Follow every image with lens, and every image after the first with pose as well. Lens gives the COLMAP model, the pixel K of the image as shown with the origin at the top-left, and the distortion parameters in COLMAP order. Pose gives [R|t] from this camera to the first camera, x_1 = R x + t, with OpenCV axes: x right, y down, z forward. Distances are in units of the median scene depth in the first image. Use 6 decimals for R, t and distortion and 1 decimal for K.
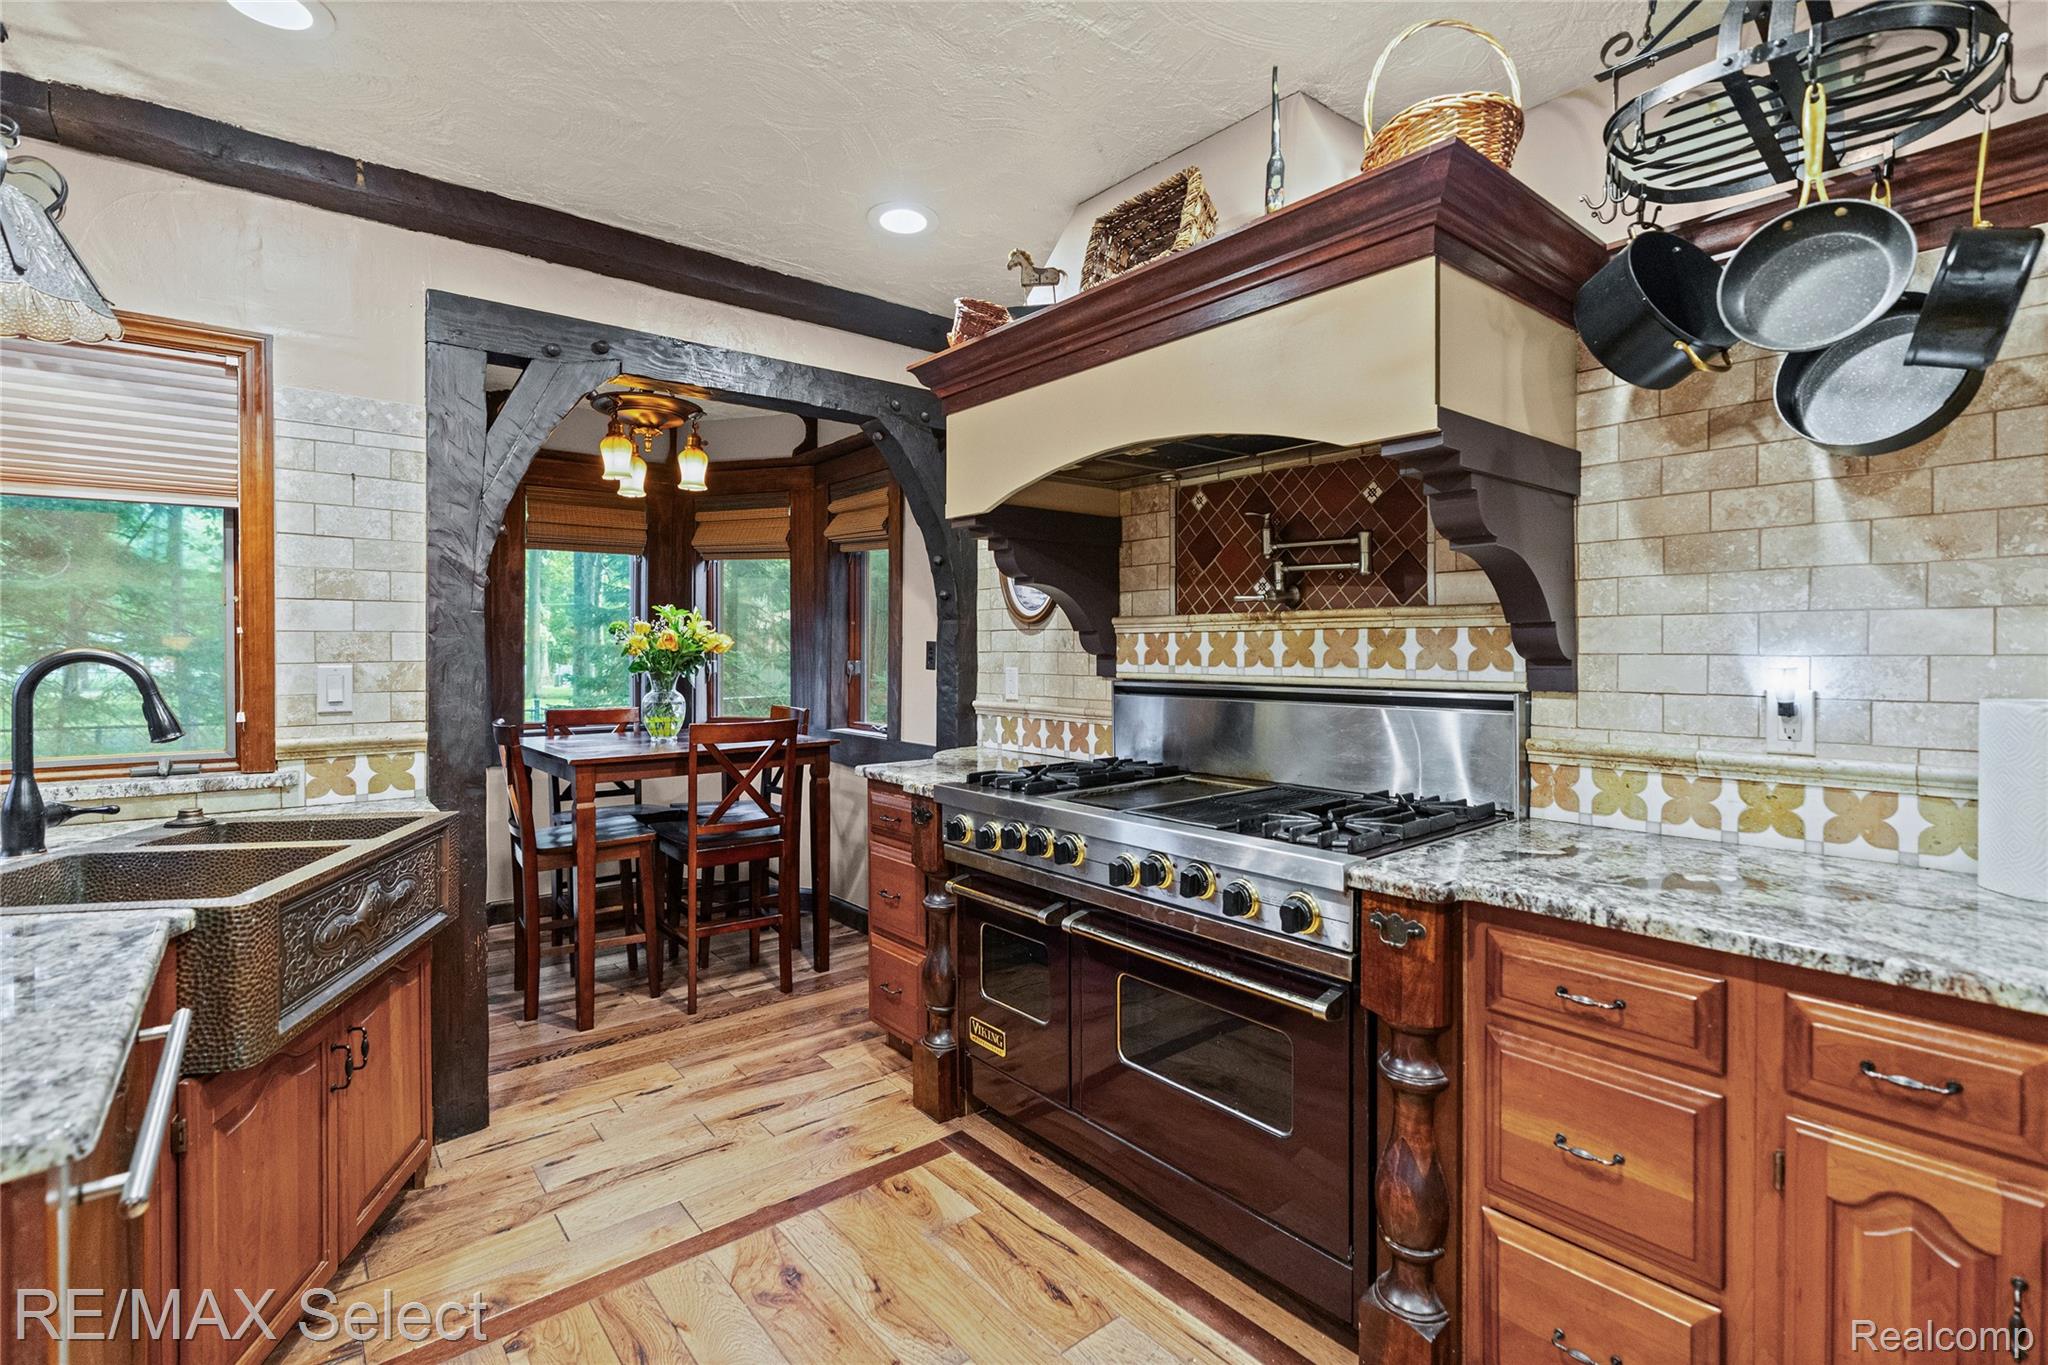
lens RADIAL K [[959.7, 0, 1032.5], [0, 959.7, 652.0], [0, 0, 1]] dist [-0.001420, 0.000049]
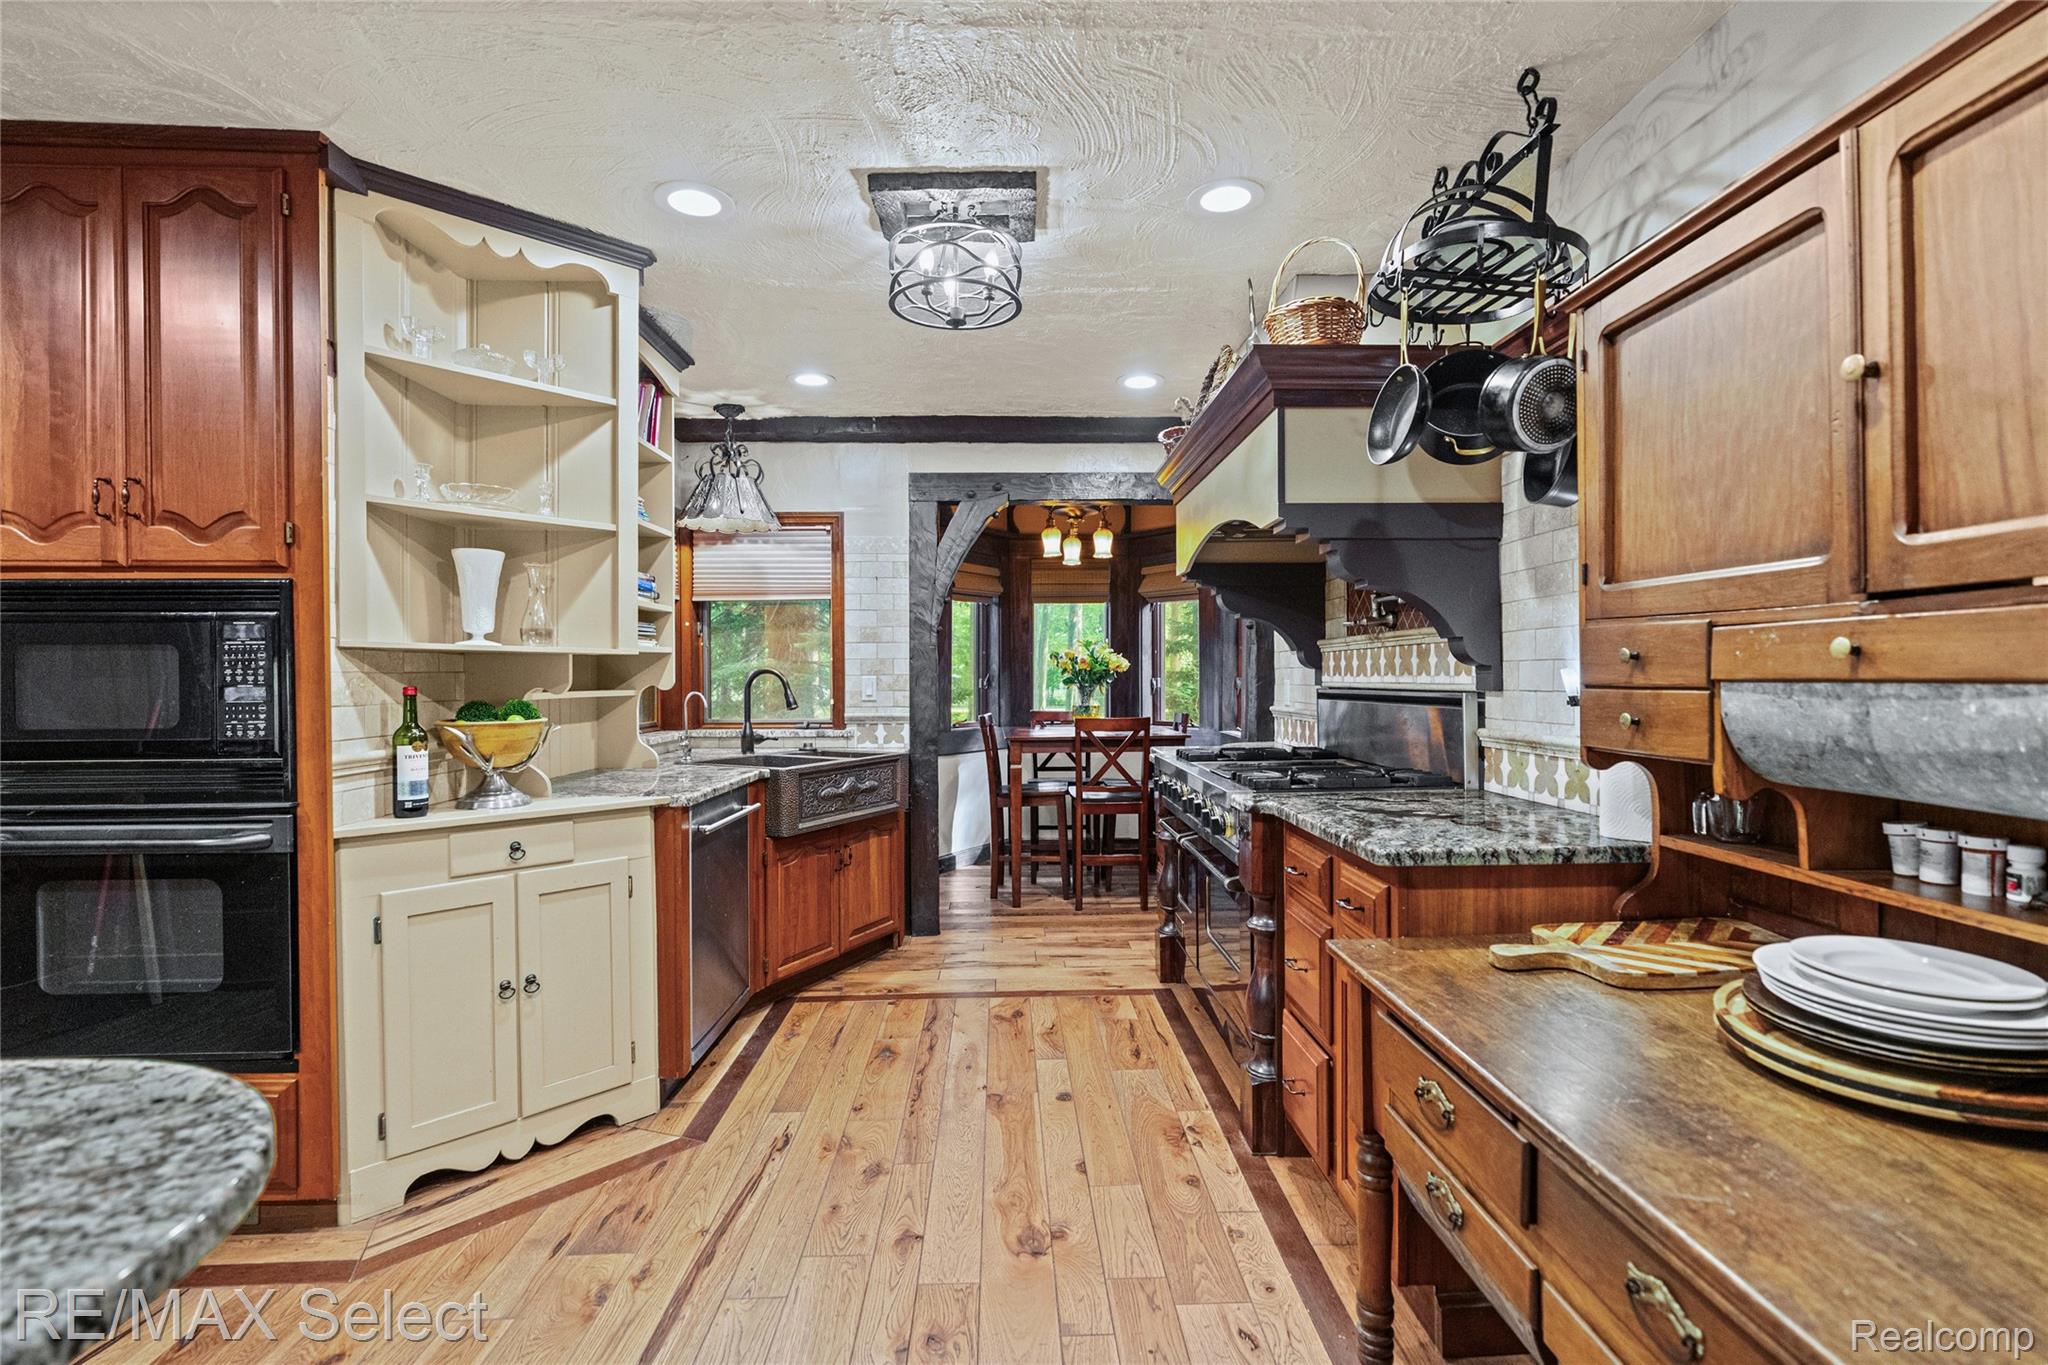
lens RADIAL K [[976.2, 0, 1024.0], [0, 976.2, 682.5], [0, 0, 1]] dist [-0.002110, -0.000177]
pose [[0.781941, -0.000091, -0.623353, 0.640063], [0.002404, 0.999993, 0.002870, 0.018006], [0.623348, -0.003743, 0.781935, -0.299335]]
